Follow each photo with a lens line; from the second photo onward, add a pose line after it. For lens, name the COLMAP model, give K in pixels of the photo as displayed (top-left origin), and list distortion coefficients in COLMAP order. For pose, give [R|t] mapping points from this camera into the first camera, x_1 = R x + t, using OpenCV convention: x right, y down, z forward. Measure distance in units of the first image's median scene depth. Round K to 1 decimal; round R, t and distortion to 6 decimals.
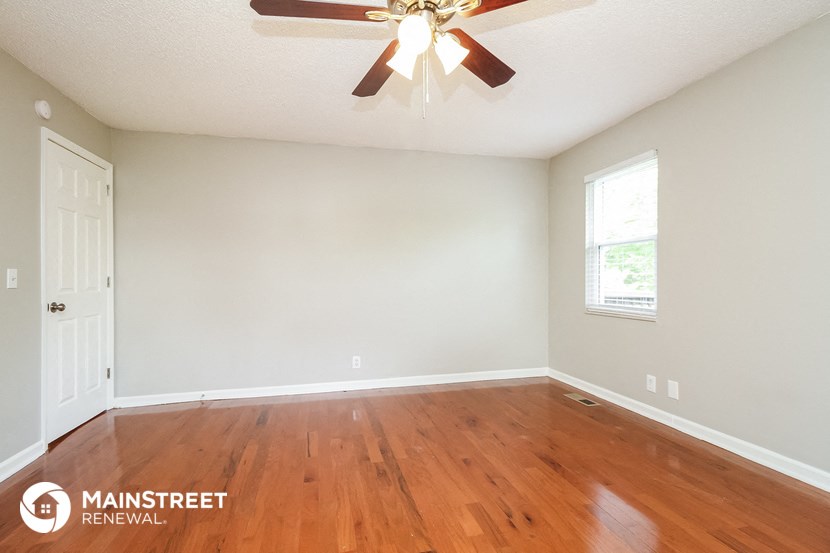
lens RADIAL K [[409.0, 0, 414.7], [0, 409.0, 281.3], [0, 0, 1]] dist [0.004054, 0.000214]
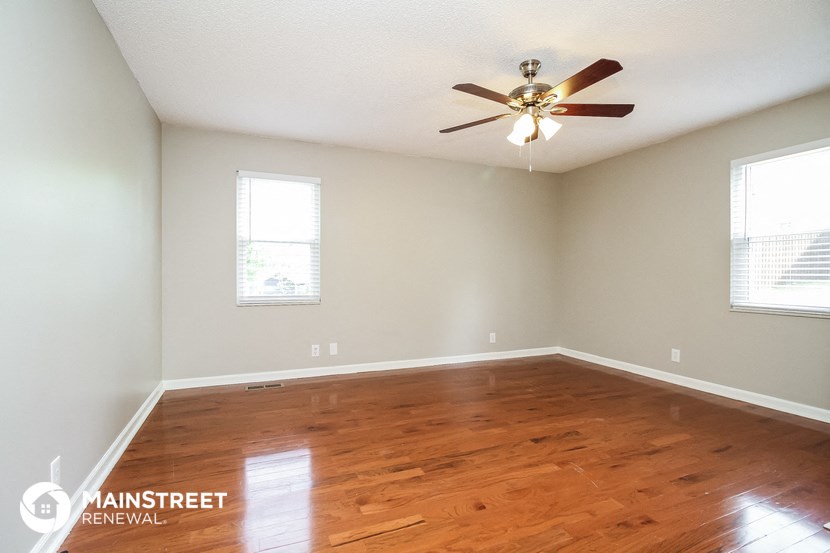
lens RADIAL K [[387.7, 0, 414.3], [0, 387.7, 274.3], [0, 0, 1]] dist [-0.000024, 0.000015]
pose [[-0.176280, -0.002744, 0.984336, -0.957665], [-0.007924, 0.999968, 0.001368, -0.007519], [-0.984308, -0.007559, -0.176296, 1.179620]]
